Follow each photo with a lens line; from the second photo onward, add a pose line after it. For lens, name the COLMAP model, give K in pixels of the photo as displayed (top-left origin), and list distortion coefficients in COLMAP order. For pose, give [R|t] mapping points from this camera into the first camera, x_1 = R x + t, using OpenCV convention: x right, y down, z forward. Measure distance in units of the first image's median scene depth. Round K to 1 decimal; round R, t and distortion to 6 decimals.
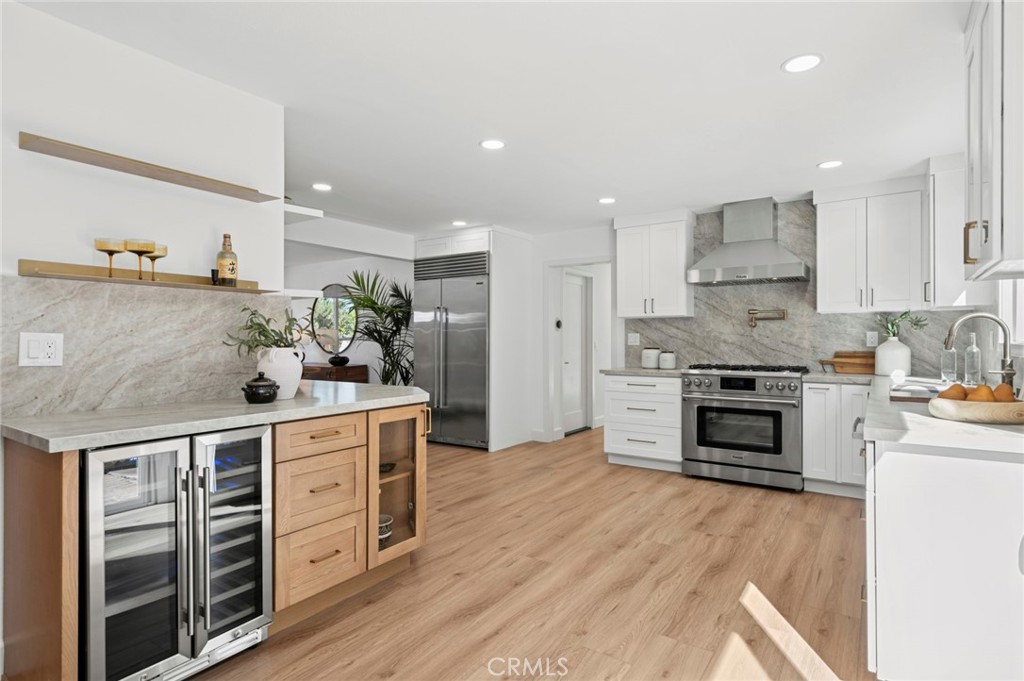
lens RADIAL K [[543.5, 0, 511.4], [0, 543.5, 340.8], [0, 0, 1]] dist [0.000764, -0.002309]
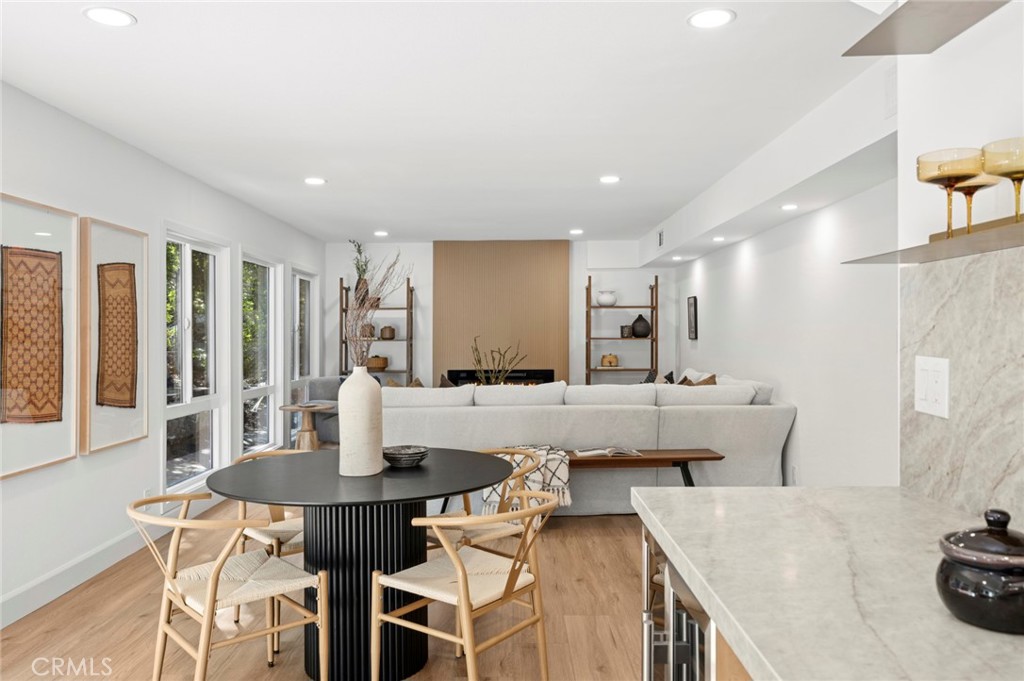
lens RADIAL K [[765.7, 0, 500.8], [0, 765.7, 330.7], [0, 0, 1]] dist [0.005944, 0.001577]
pose [[-0.839931, 0.000459, -0.542693, -0.016713], [0.002272, 0.999994, -0.002671, -0.019633], [0.542689, -0.003477, -0.839927, 0.676444]]
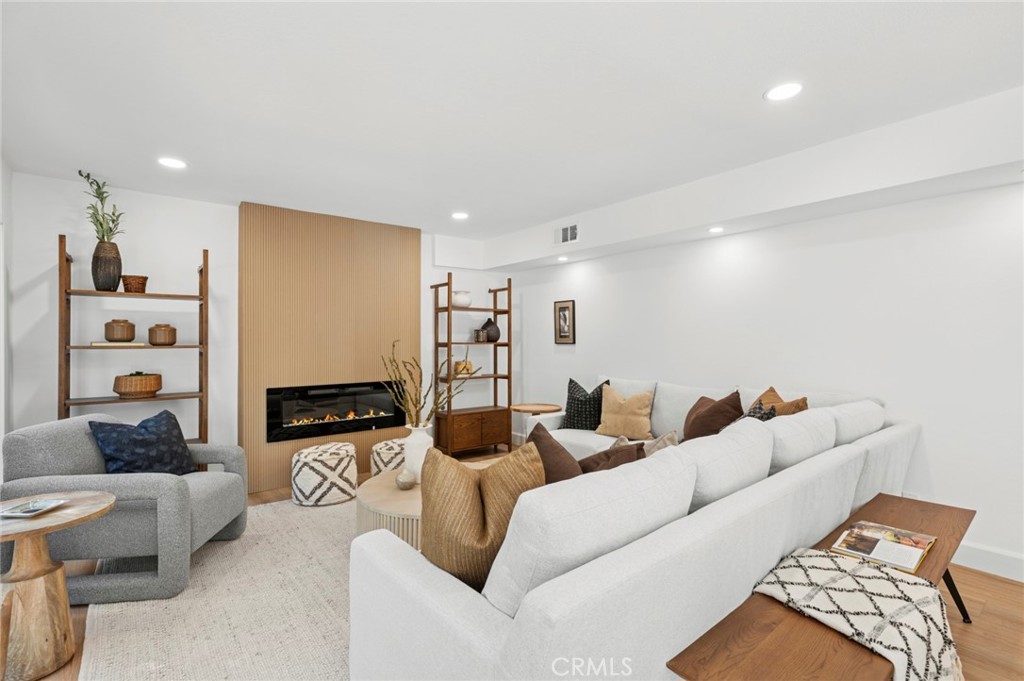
lens RADIAL K [[479.4, 0, 506.8], [0, 479.4, 343.9], [0, 0, 1]] dist [-0.000664, 0.001290]
pose [[-0.308154, 0.011844, -0.951263, -0.299891], [-0.003540, 0.999901, 0.013597, -0.018098], [0.951330, 0.007557, -0.308082, -0.448702]]
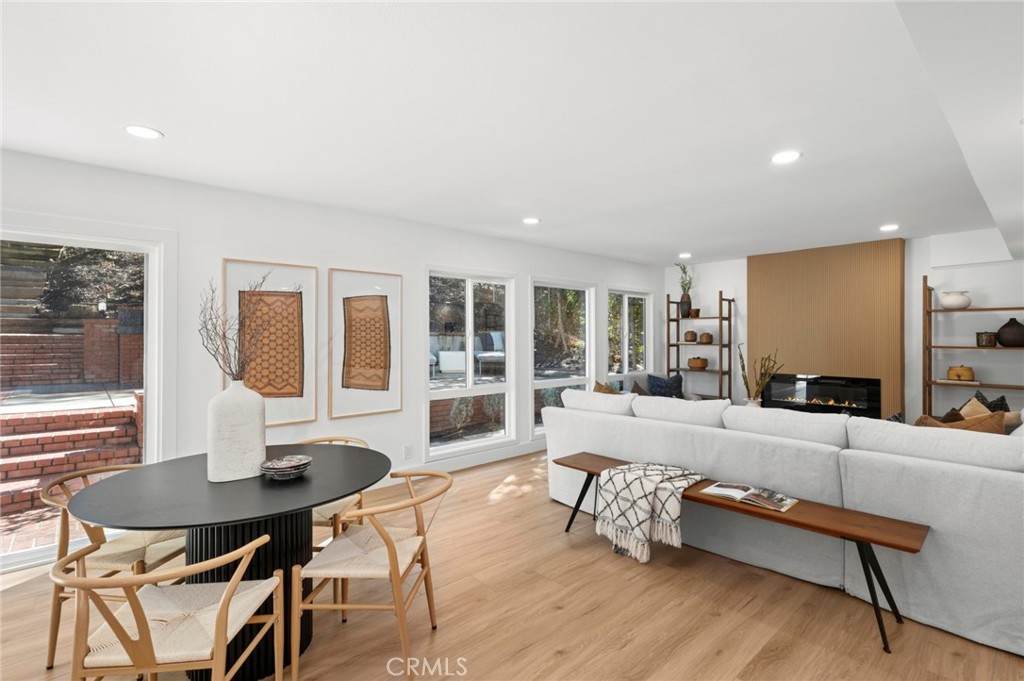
lens RADIAL K [[479.4, 0, 509.3], [0, 479.4, 329.5], [0, 0, 1]] dist [-0.000664, 0.001290]
pose [[-0.966664, 0.003493, 0.256025, -0.678570], [0.001472, 0.999966, -0.008085, -0.036888], [-0.256045, -0.007439, -0.966636, 0.421453]]
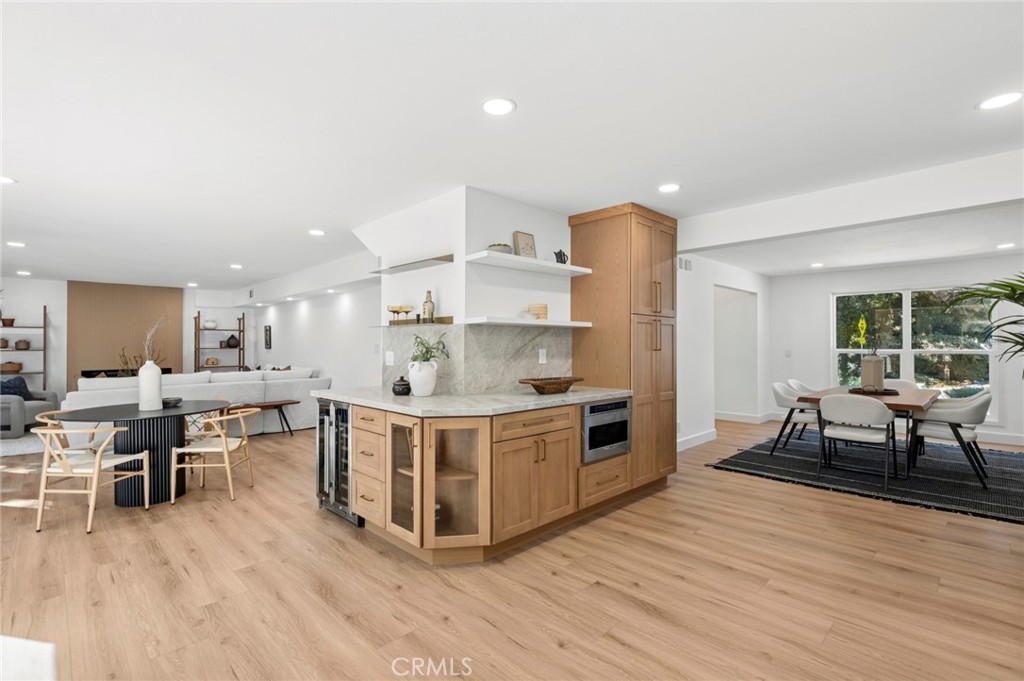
lens RADIAL K [[479.4, 0, 520.1], [0, 479.4, 343.4], [0, 0, 1]] dist [-0.000664, 0.001290]
pose [[-0.199403, -0.002099, -0.979915, 0.490770], [0.000426, 0.999997, -0.002228, -0.020587], [0.979917, -0.000862, -0.199402, 0.922320]]
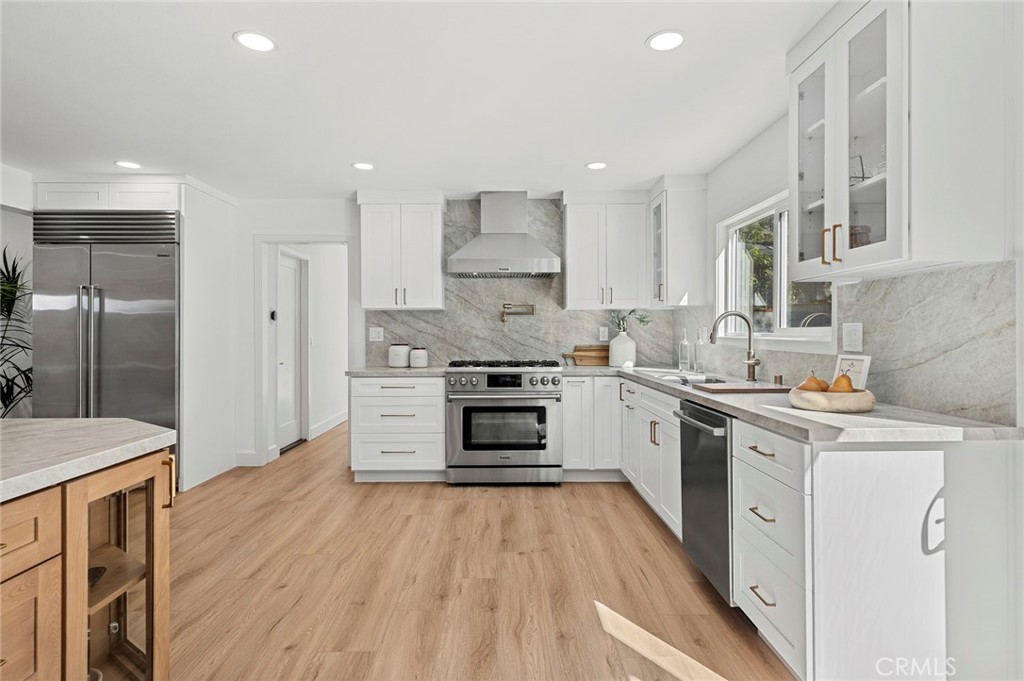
lens RADIAL K [[543.5, 0, 513.7], [0, 543.5, 337.1], [0, 0, 1]] dist [0.000764, -0.002309]
pose [[0.817816, -0.004452, 0.575463, -0.126251], [0.002526, 0.999988, 0.004147, -0.001875], [-0.575474, -0.001938, 0.817817, 0.218470]]
